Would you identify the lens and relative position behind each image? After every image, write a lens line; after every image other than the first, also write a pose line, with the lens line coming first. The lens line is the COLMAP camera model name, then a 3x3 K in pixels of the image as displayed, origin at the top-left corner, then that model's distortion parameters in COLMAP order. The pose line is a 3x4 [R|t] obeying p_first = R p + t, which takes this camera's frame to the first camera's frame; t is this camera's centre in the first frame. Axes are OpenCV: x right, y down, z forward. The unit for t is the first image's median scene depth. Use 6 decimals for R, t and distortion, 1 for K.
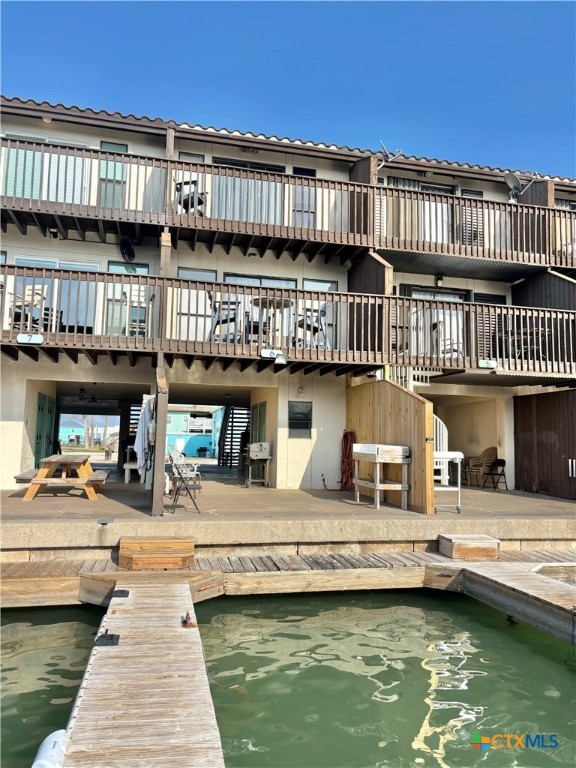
lens RADIAL K [[582.8, 0, 286.6], [0, 582.8, 384.6], [0, 0, 1]] dist [0.002321, 0.000048]
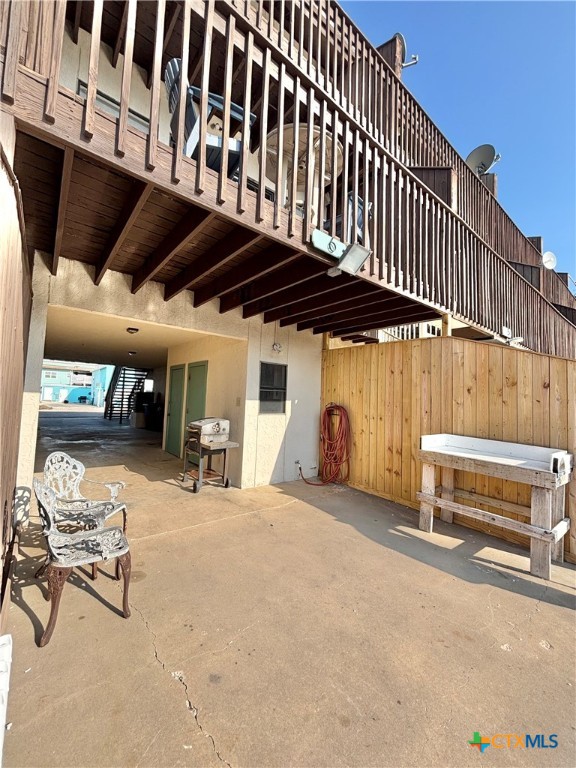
lens RADIAL K [[307.9, 0, 291.0], [0, 307.9, 385.9], [0, 0, 1]] dist [-0.002884, 0.000667]
pose [[0.896223, 0.038835, 0.441901, -0.124358], [-0.070761, 0.995921, 0.055987, 0.034659], [-0.437924, -0.081446, 0.895315, 0.650927]]
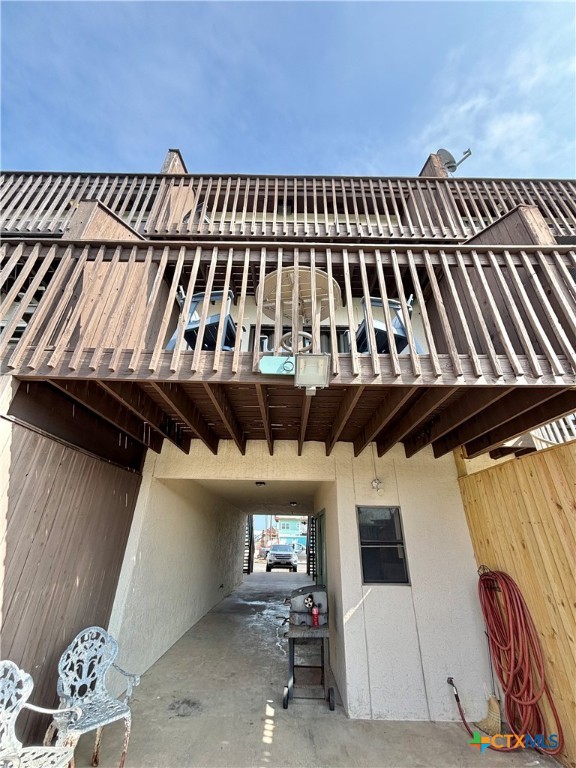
lens RADIAL K [[307.9, 0, 287.0], [0, 307.9, 381.9], [0, 0, 1]] dist [-0.002884, 0.000667]
pose [[0.973206, -0.106134, -0.203975, 0.011558], [0.025207, 0.930996, -0.364157, 0.024132], [0.228549, 0.349258, 0.908727, 0.673991]]
